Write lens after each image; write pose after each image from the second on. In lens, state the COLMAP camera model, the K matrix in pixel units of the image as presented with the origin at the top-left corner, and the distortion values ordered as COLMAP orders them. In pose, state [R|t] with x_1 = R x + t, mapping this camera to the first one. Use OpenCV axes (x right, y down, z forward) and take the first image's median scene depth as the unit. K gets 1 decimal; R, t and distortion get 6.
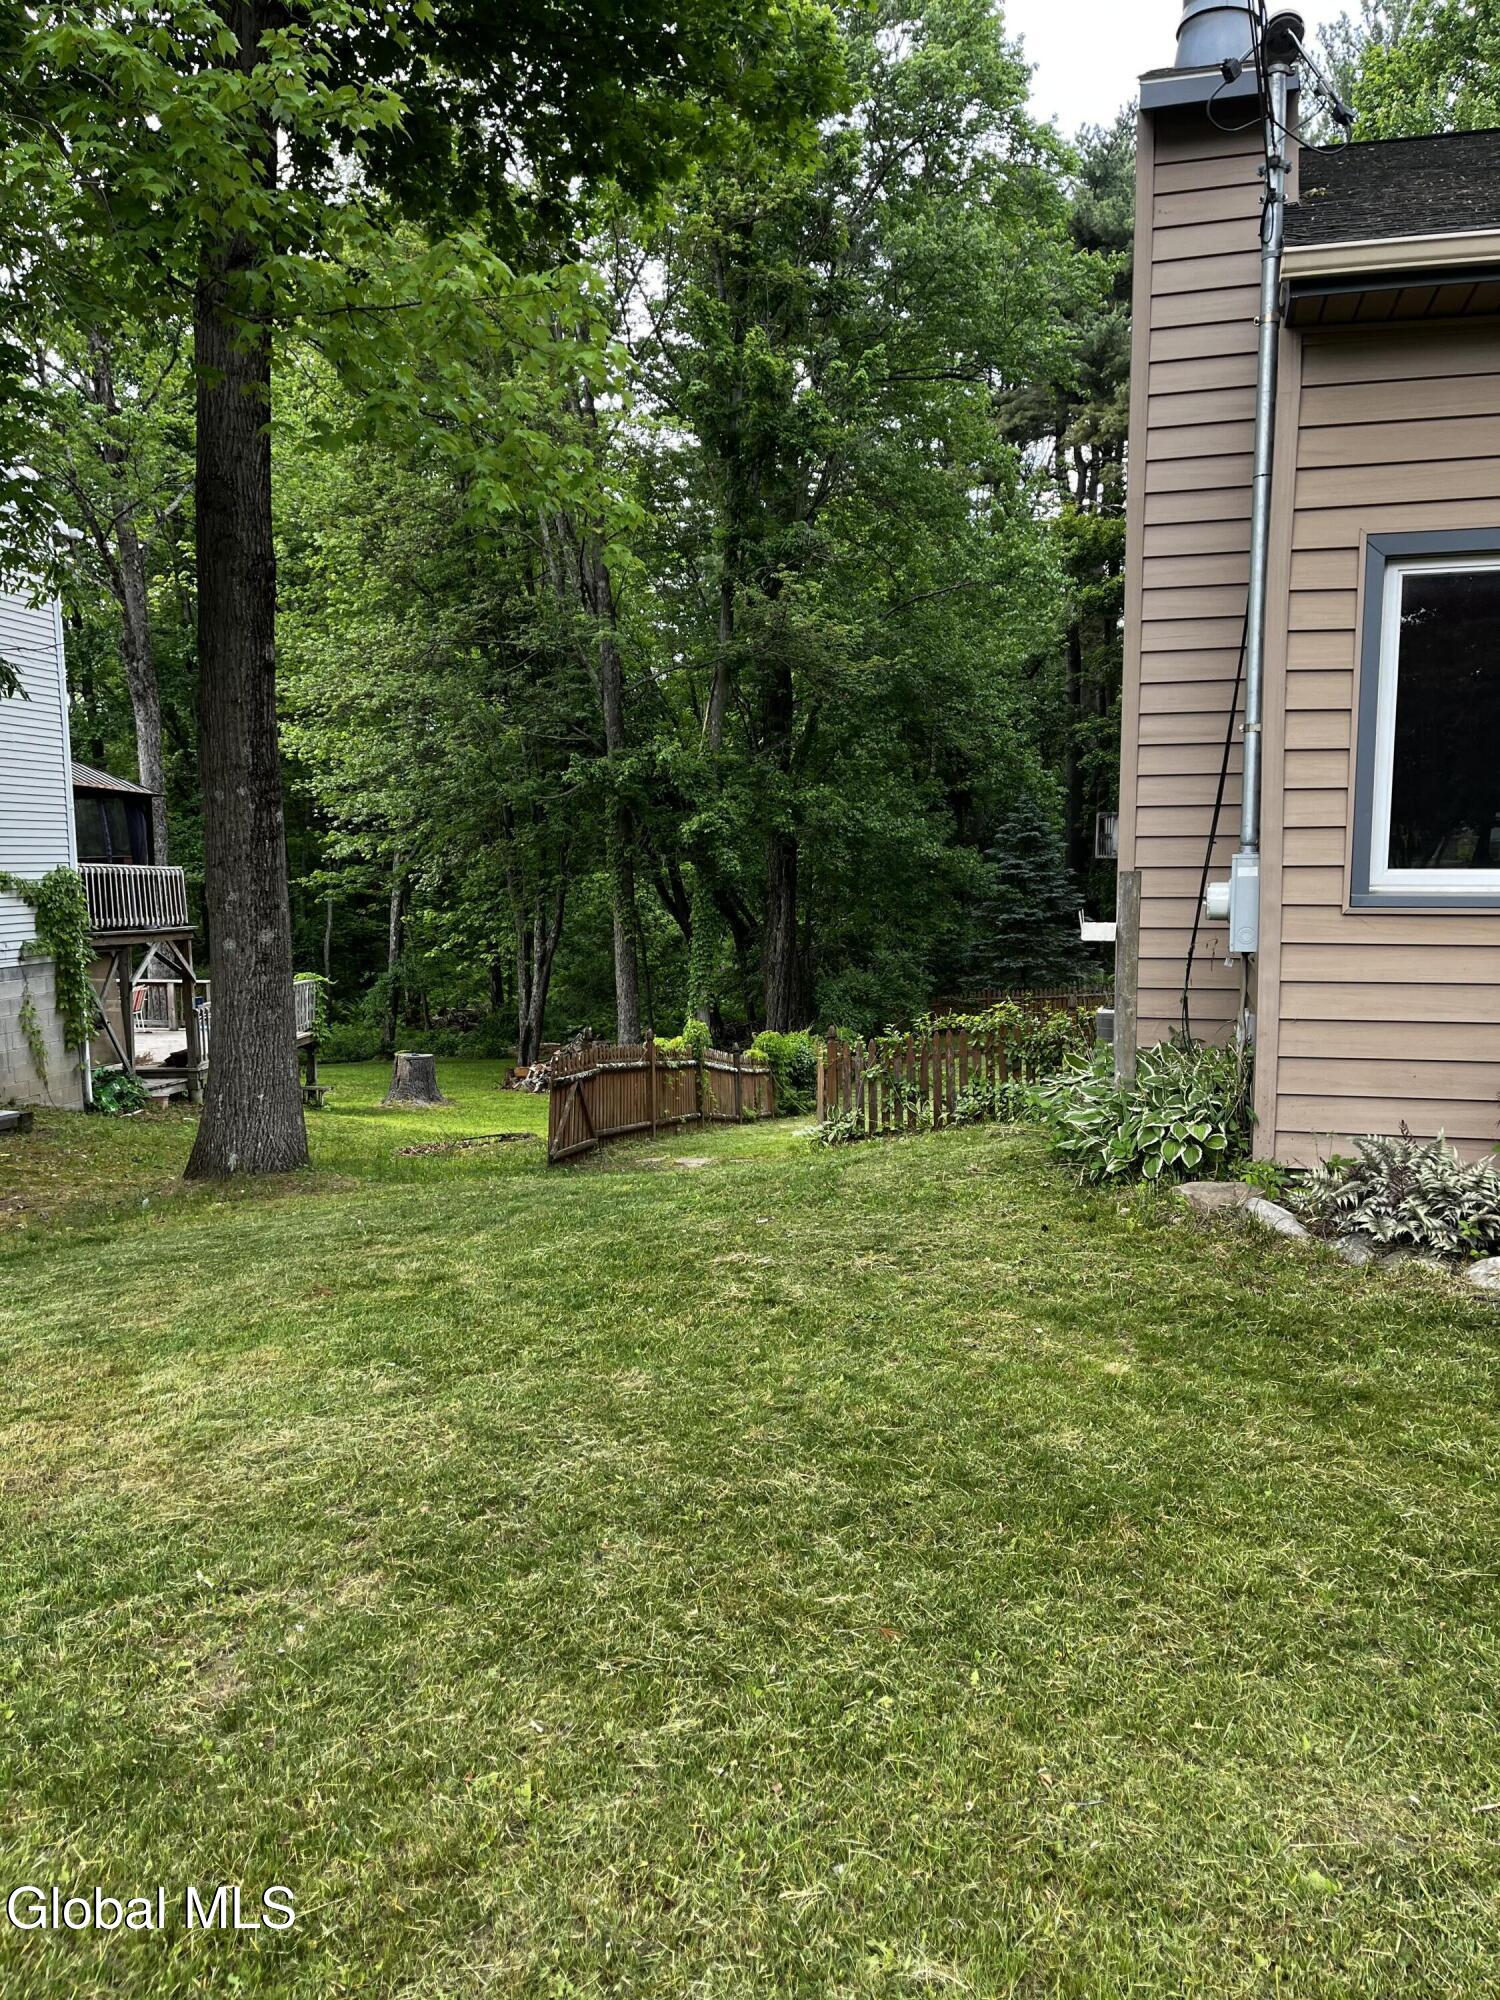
lens RADIAL K [[1518.1, 0, 745.9], [0, 1518.1, 1005.1], [0, 0, 1]] dist [0.033081, 0.002514]
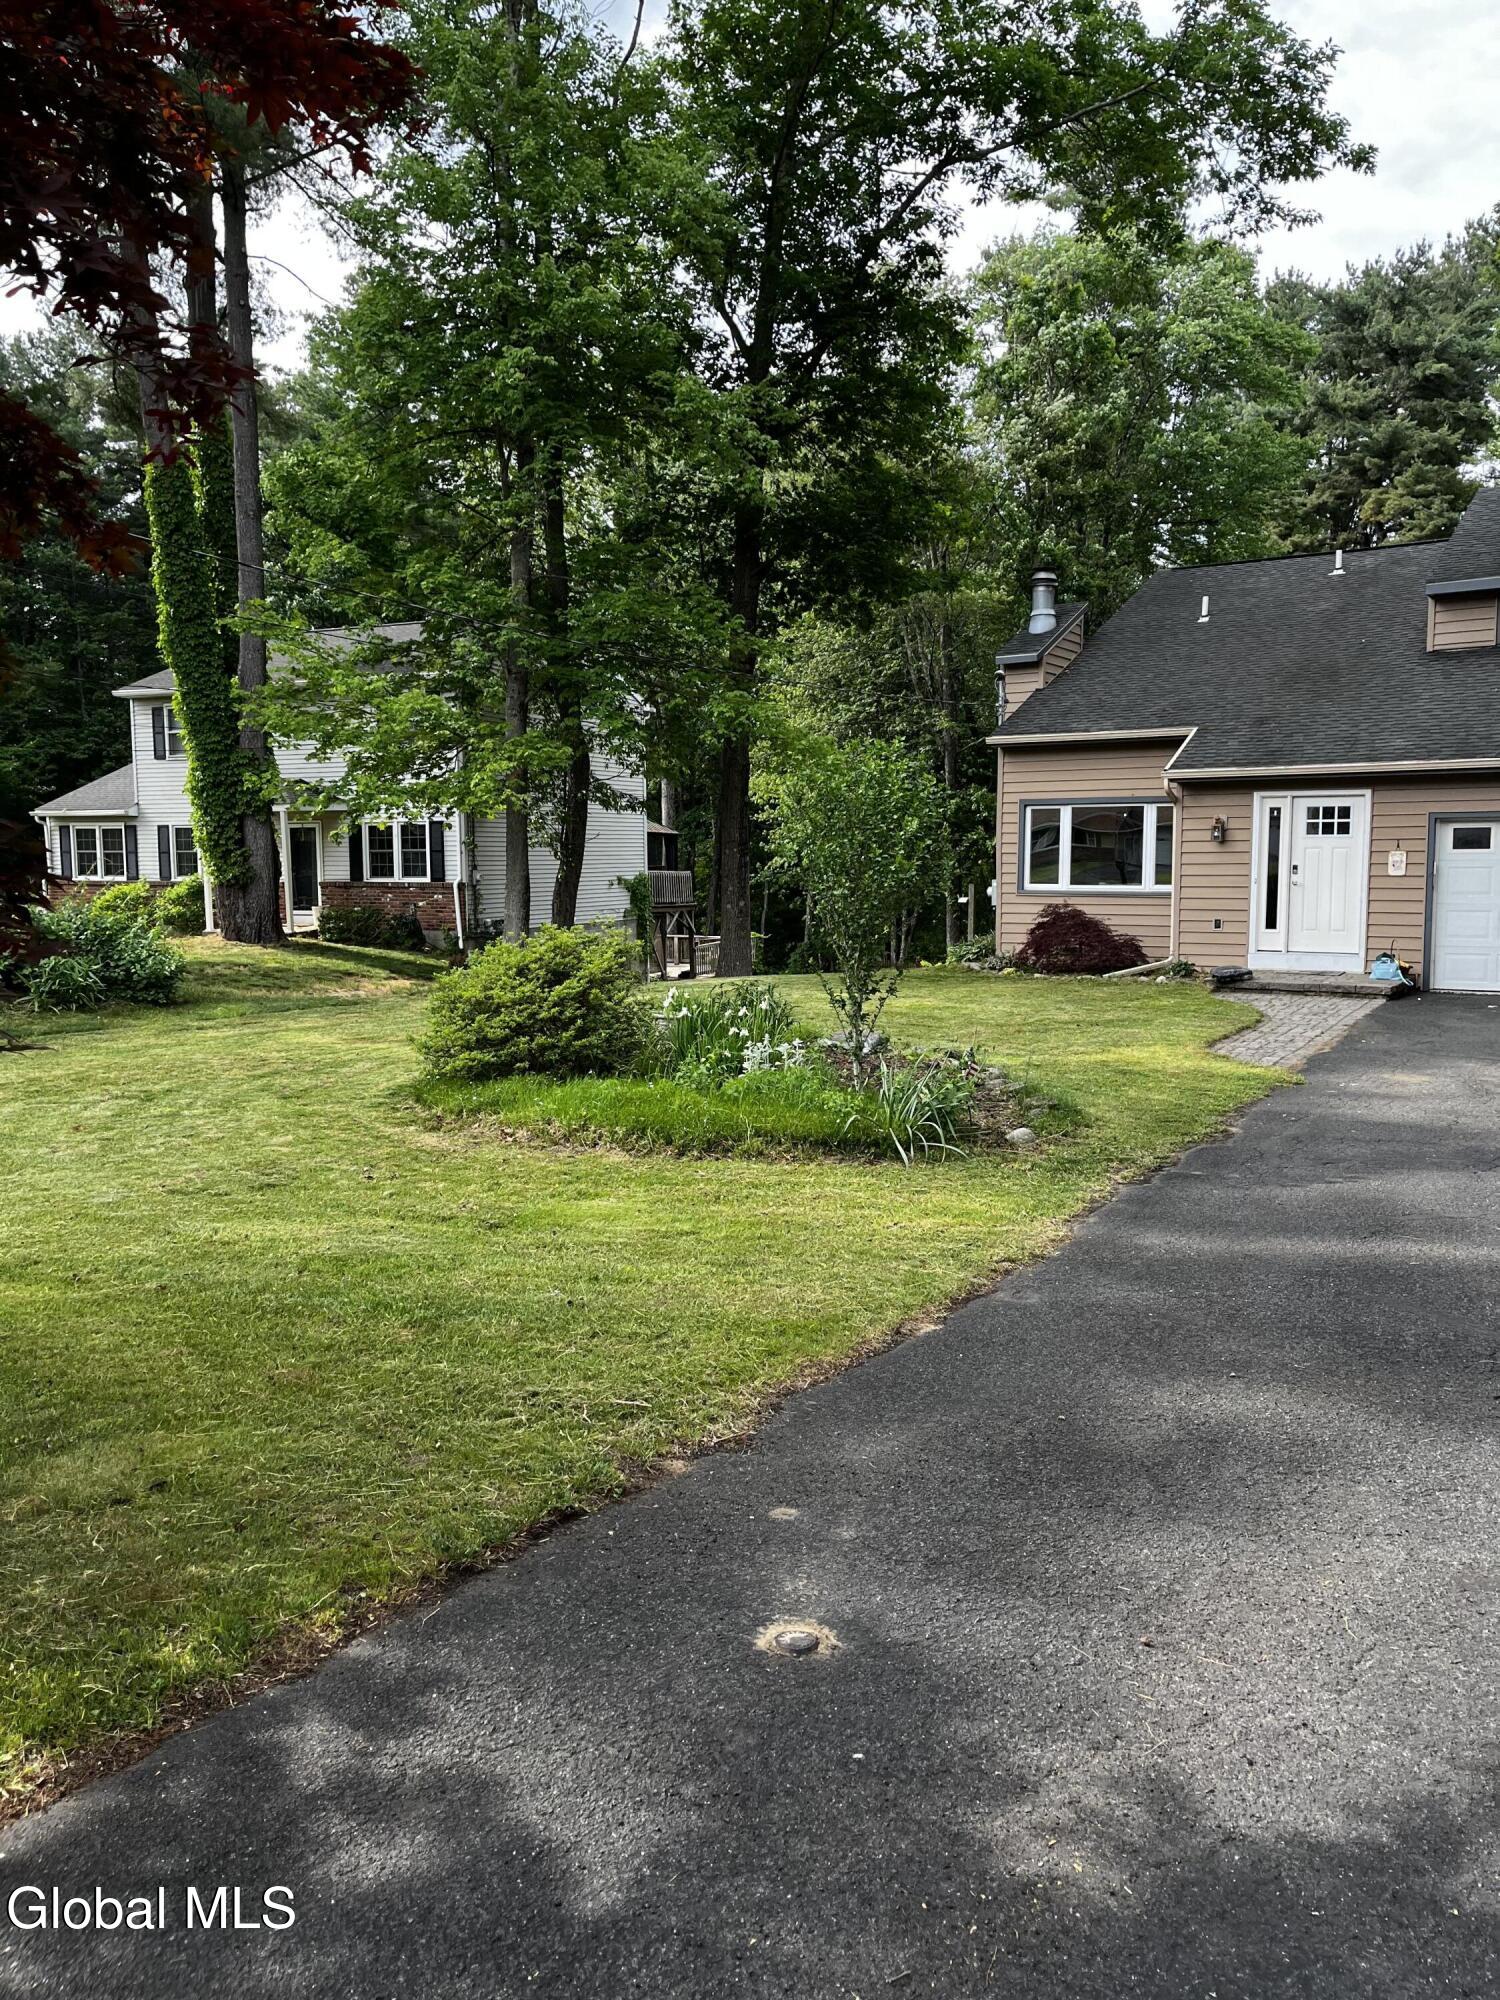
lens RADIAL K [[1518.1, 0, 749.8], [0, 1518.1, 1000.1], [0, 0, 1]] dist [0.033081, 0.002514]
pose [[0.961147, 0.033651, -0.273980, 0.263877], [-0.033956, 0.999417, 0.003630, 0.070239], [0.273942, 0.005814, 0.961729, -0.944326]]
